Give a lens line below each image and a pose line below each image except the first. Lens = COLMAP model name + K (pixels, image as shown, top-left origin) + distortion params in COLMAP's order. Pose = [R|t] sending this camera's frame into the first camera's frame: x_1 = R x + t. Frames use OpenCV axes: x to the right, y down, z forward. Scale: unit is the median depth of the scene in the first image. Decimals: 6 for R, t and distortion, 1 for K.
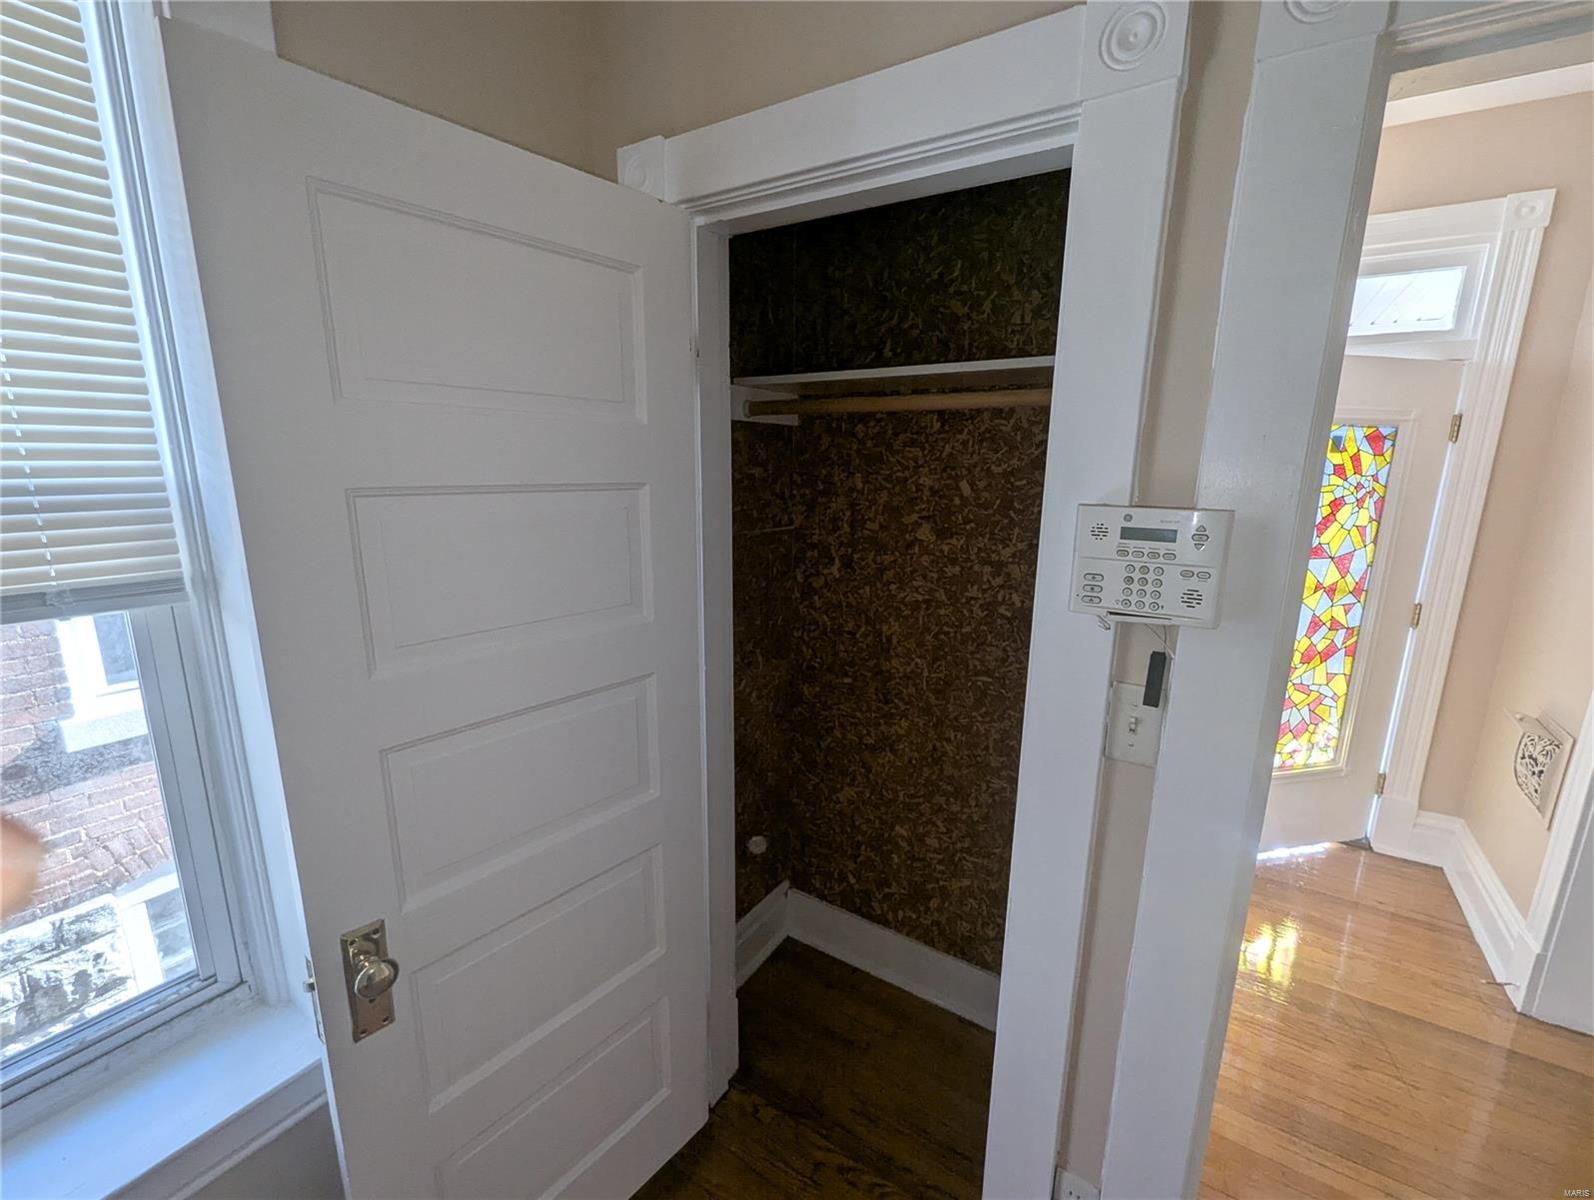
lens RADIAL K [[662.4, 0, 794.8], [0, 662.4, 602.0], [0, 0, 1]] dist [-0.005780, 0.000873]
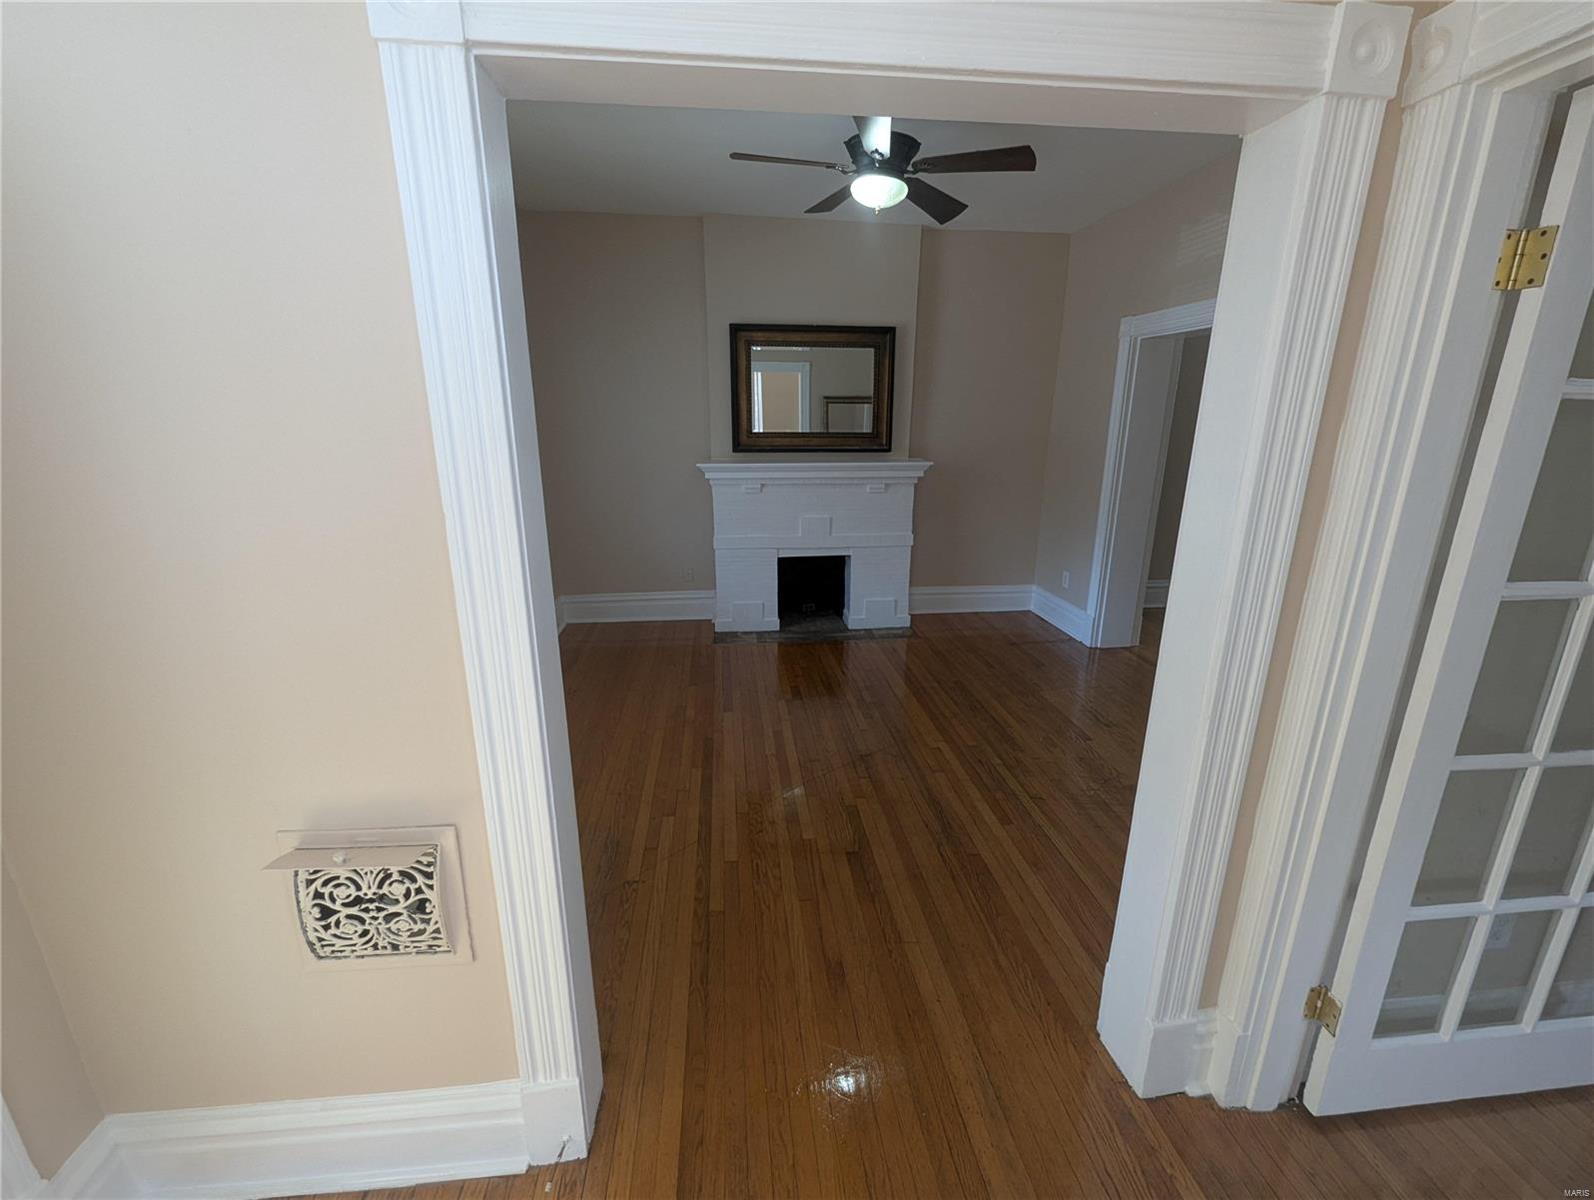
lens RADIAL K [[662.4, 0, 800.9], [0, 662.4, 606.2], [0, 0, 1]] dist [-0.005780, 0.000873]
pose [[-0.638590, -0.223150, 0.736482, 0.432064], [0.152500, 0.901358, 0.405336, -0.138771], [-0.754285, 0.371157, -0.541568, 0.777941]]
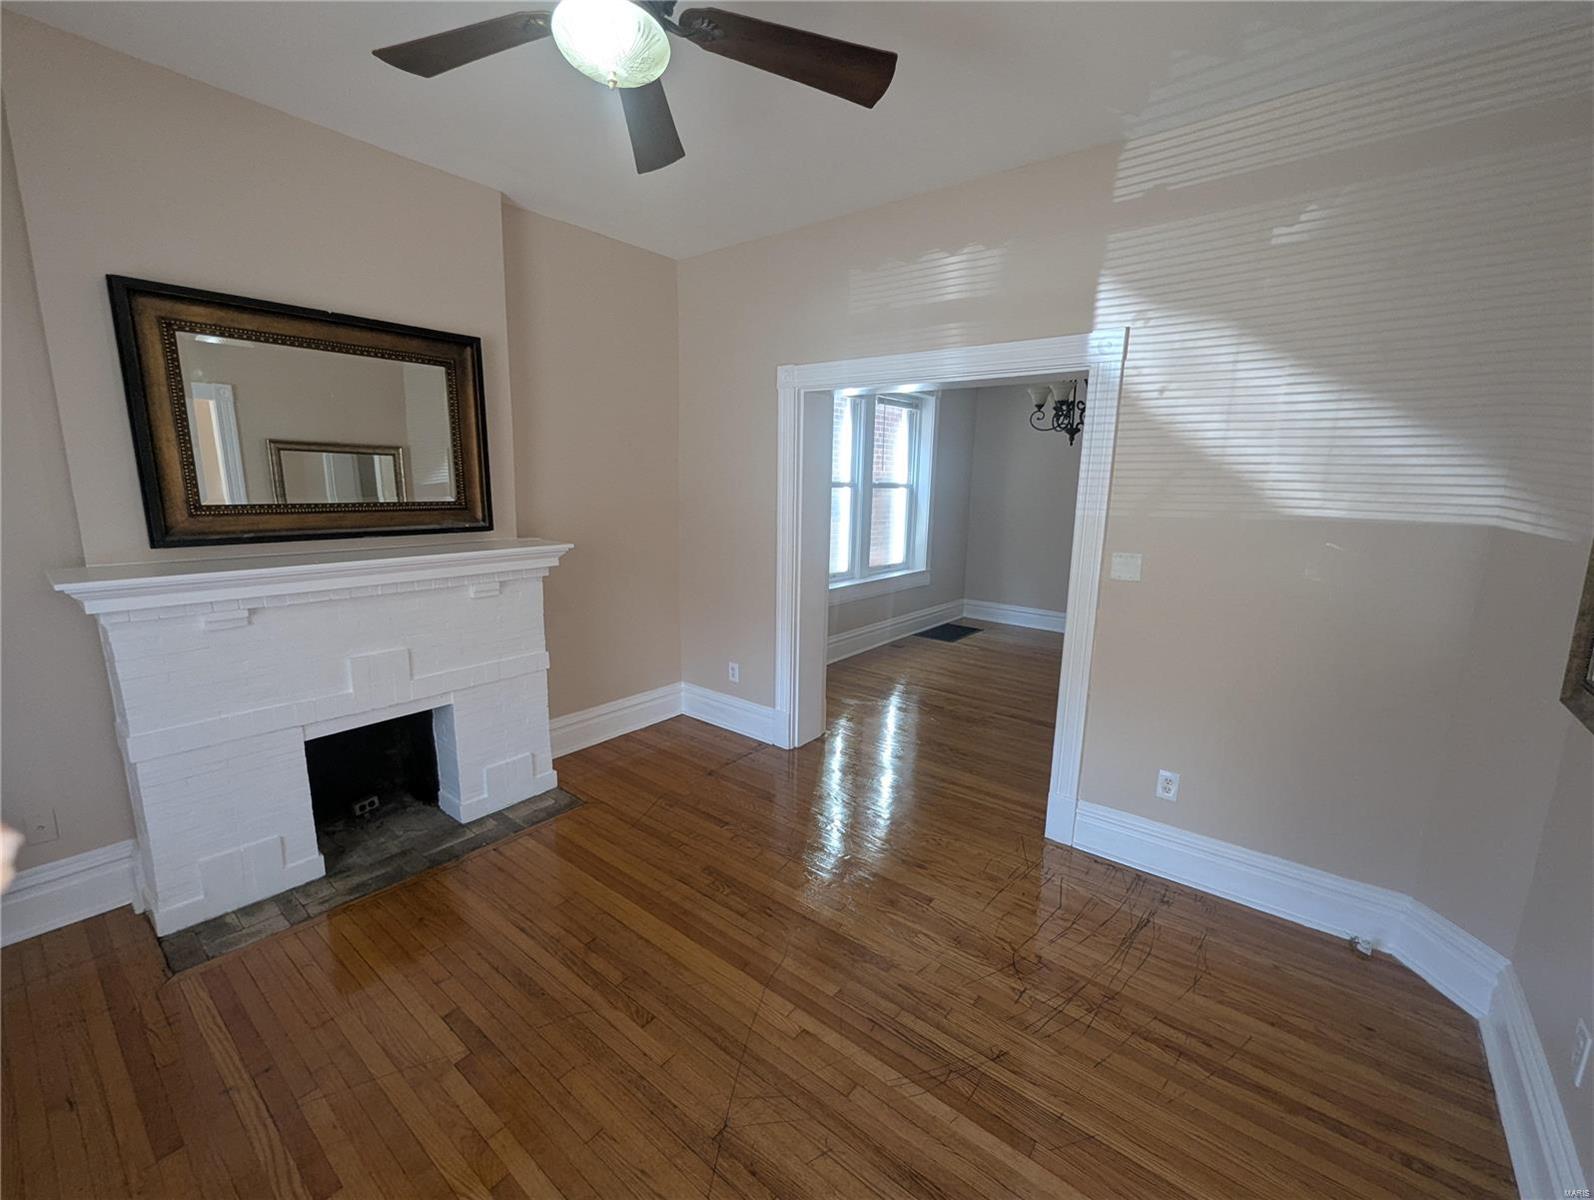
lens RADIAL K [[662.4, 0, 805.0], [0, 662.4, 604.3], [0, 0, 1]] dist [-0.005780, 0.000873]
pose [[-0.995432, -0.042928, 0.085274, 1.092536], [-0.006190, 0.920347, 0.391054, -0.080857], [-0.095268, 0.388740, -0.916409, 0.493802]]
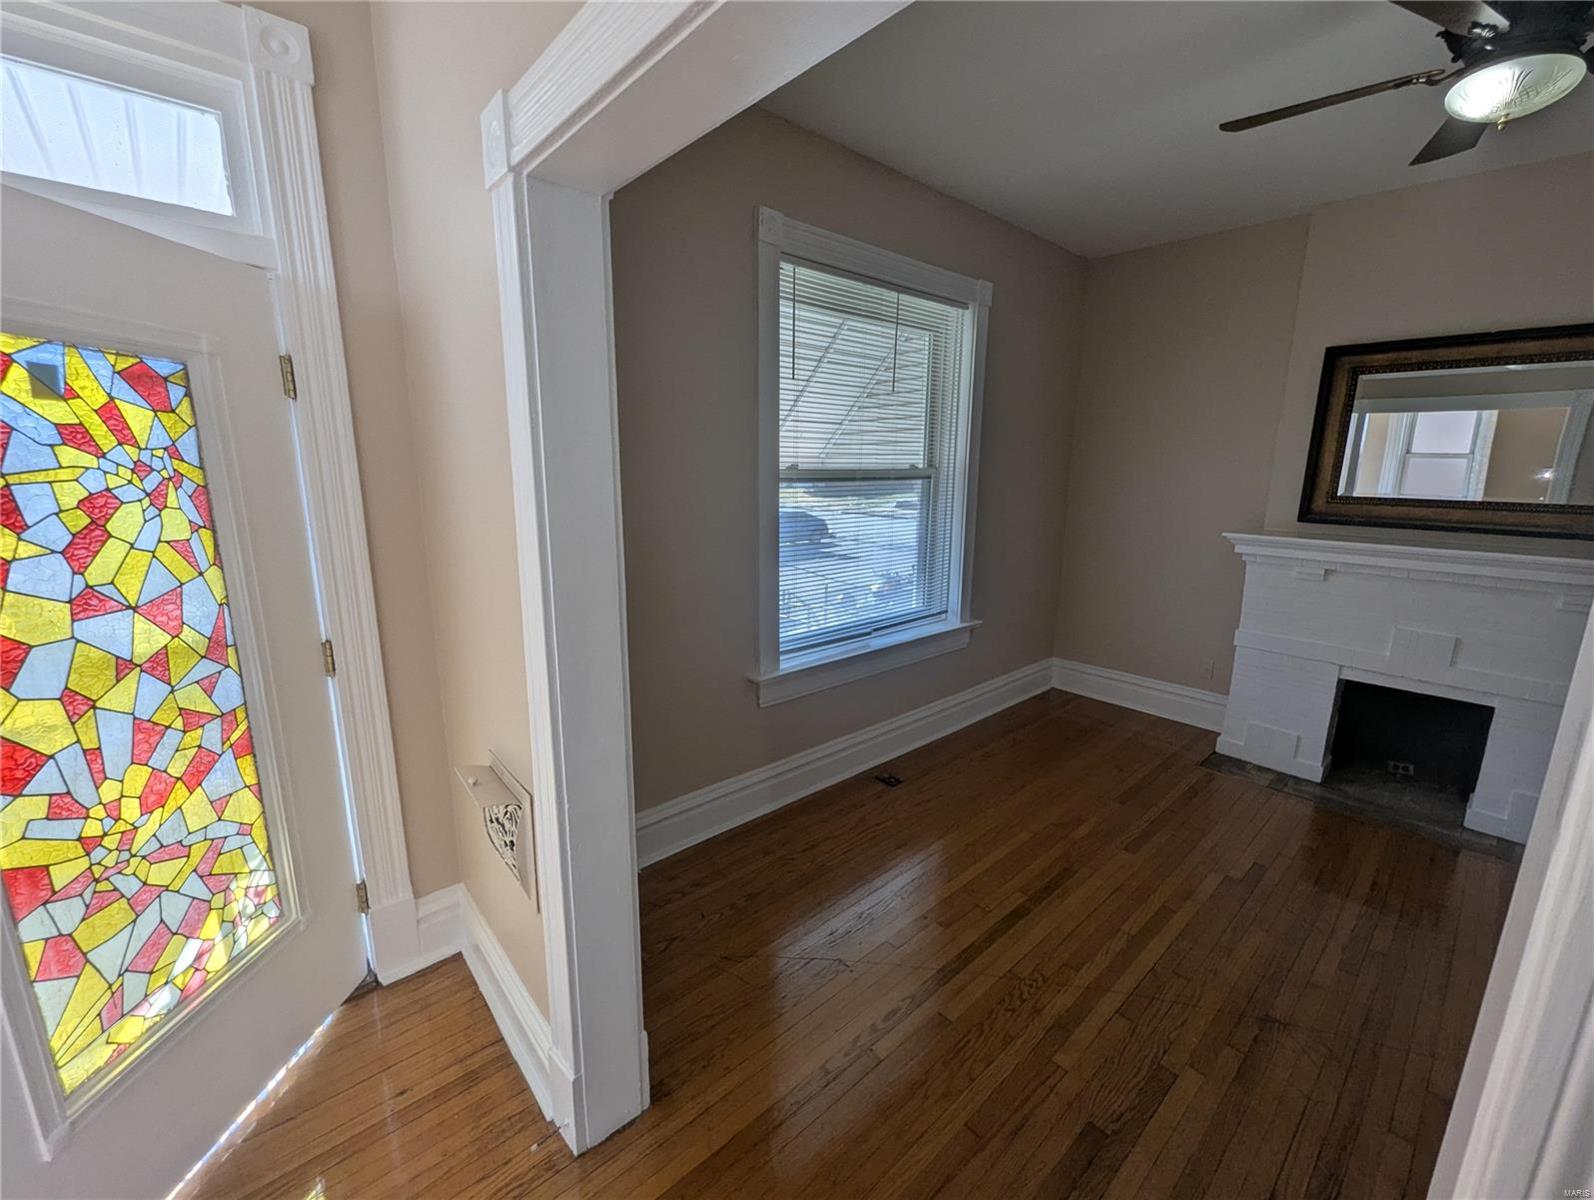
lens RADIAL K [[662.4, 0, 798.2], [0, 662.4, 604.7], [0, 0, 1]] dist [-0.005780, 0.000873]
pose [[0.256068, -0.210704, 0.943416, 0.454522], [0.190403, 0.967830, 0.164476, -0.054142], [-0.947721, 0.137512, 0.287949, 0.352147]]
